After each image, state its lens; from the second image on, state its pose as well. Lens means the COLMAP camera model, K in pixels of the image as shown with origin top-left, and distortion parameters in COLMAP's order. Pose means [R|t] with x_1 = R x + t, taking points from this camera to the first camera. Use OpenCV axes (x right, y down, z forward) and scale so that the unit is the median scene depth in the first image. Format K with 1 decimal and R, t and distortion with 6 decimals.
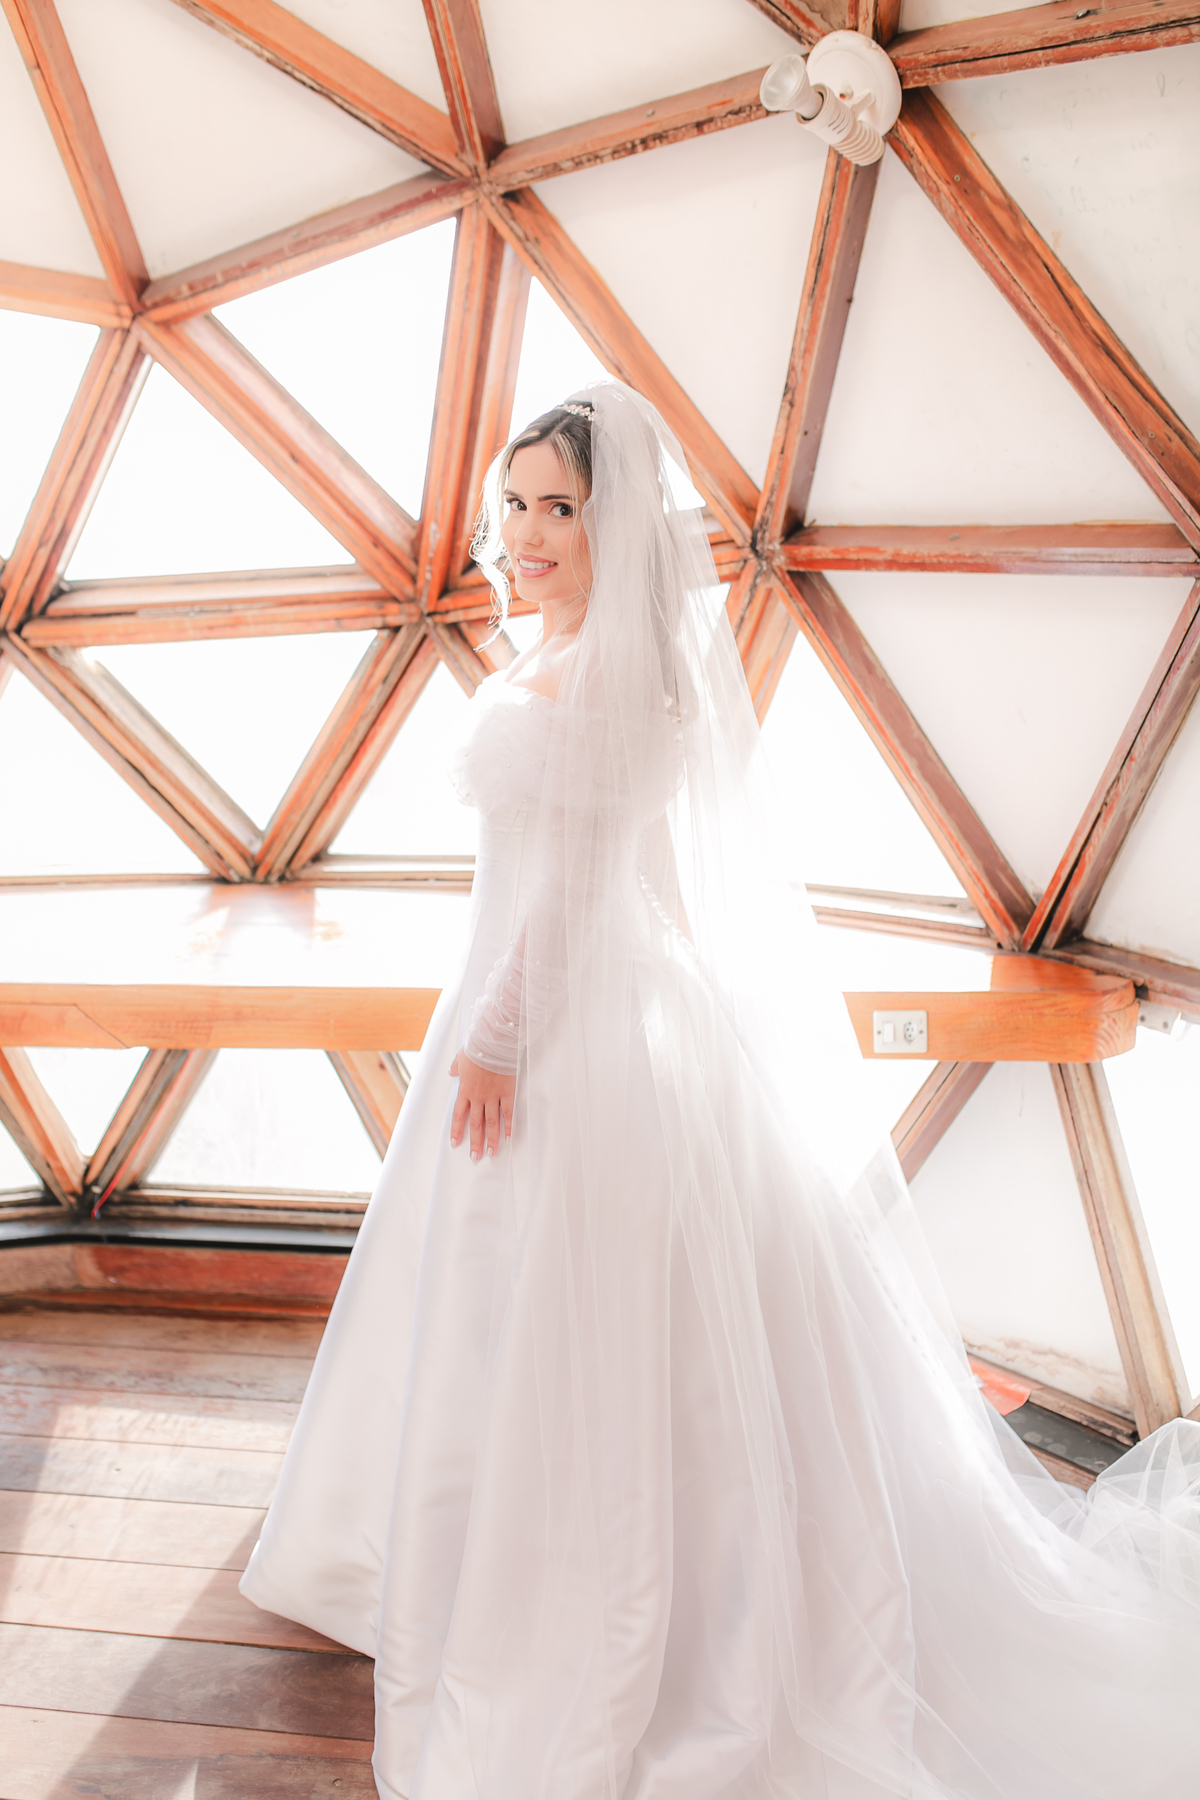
lens RADIAL K [[1702.3, 0, 600.0], [0, 1702.3, 900.0], [0, 0, 1]] dist [-0.065196, 0.128975]
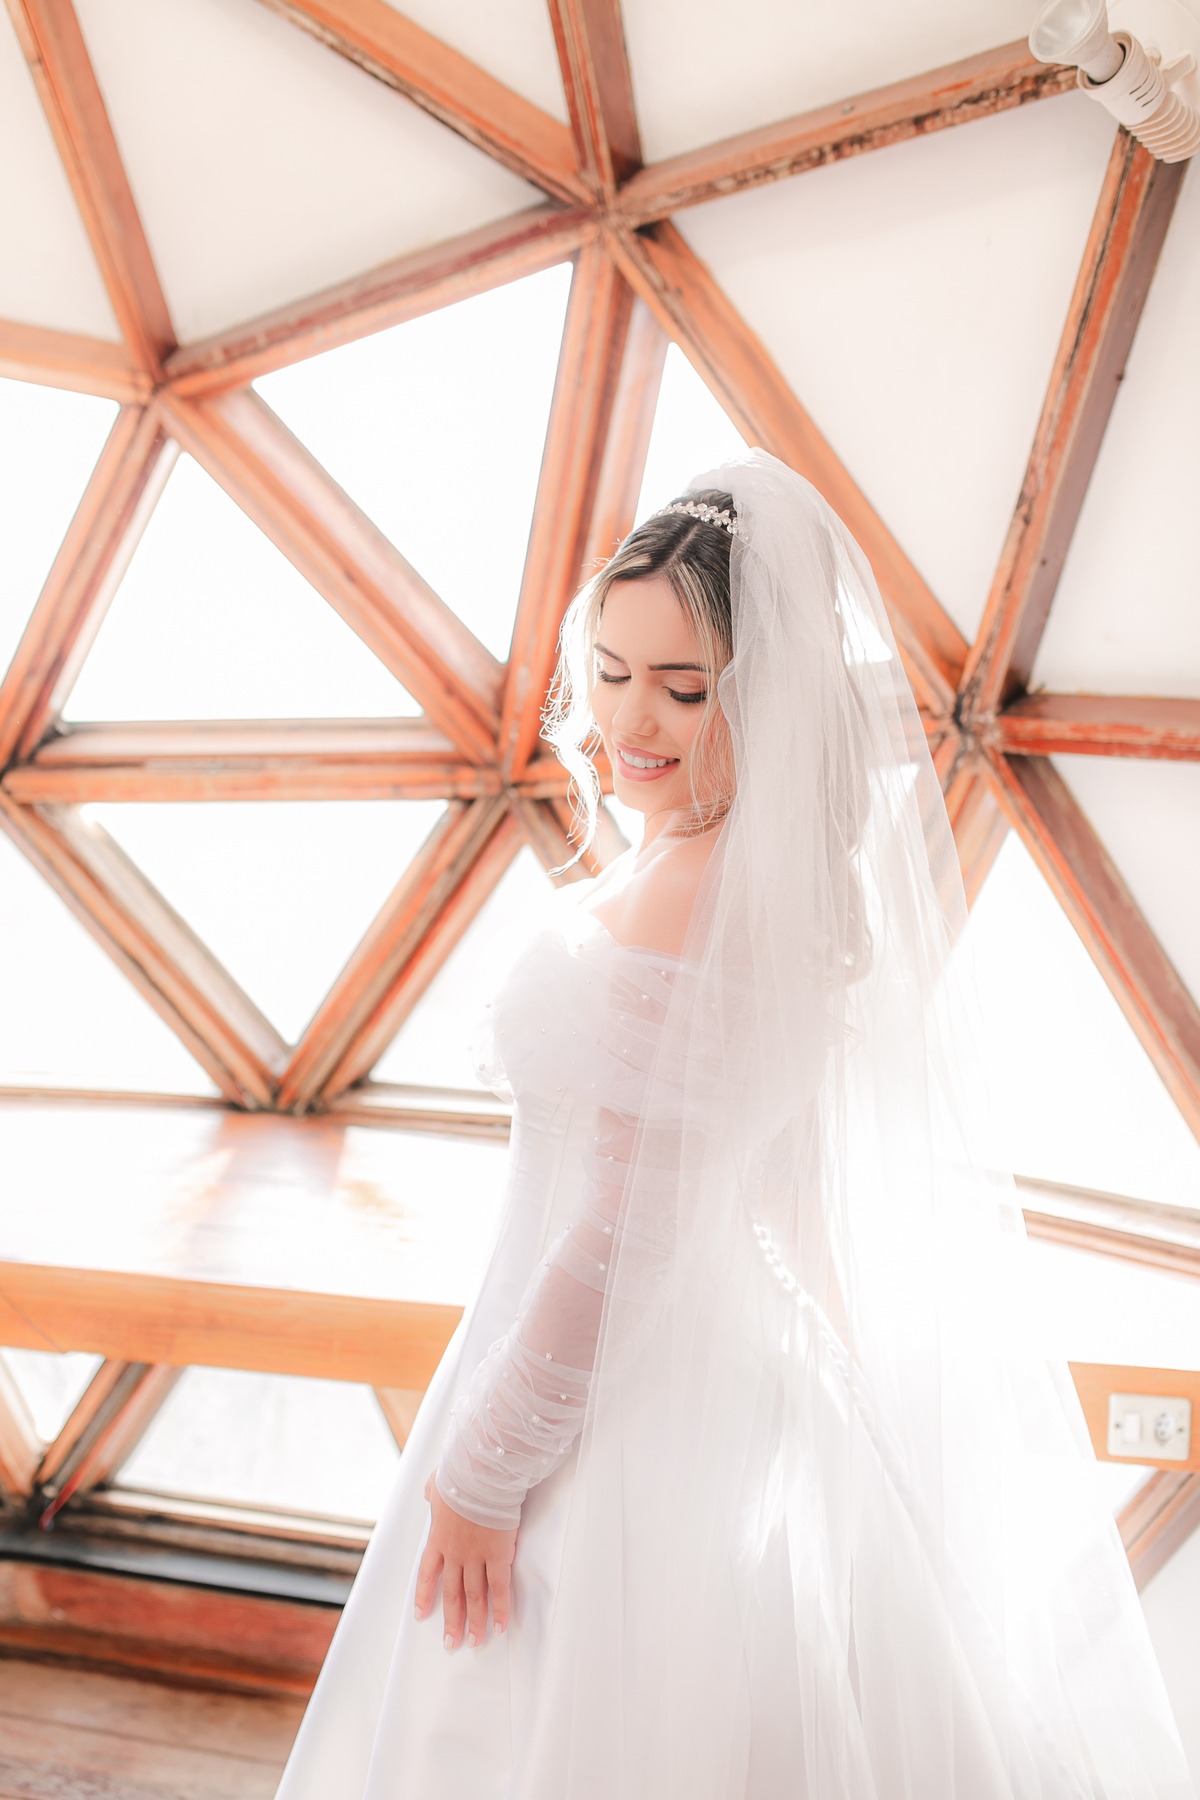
lens RADIAL K [[1733.6, 0, 600.0], [0, 1733.6, 900.0], [0, 0, 1]] dist [-0.094384, 0.126625]
pose [[0.996424, 0.051045, -0.067332, -0.007435], [-0.057140, 0.994124, -0.091934, -0.054312], [0.062243, 0.095453, 0.993486, 0.267041]]
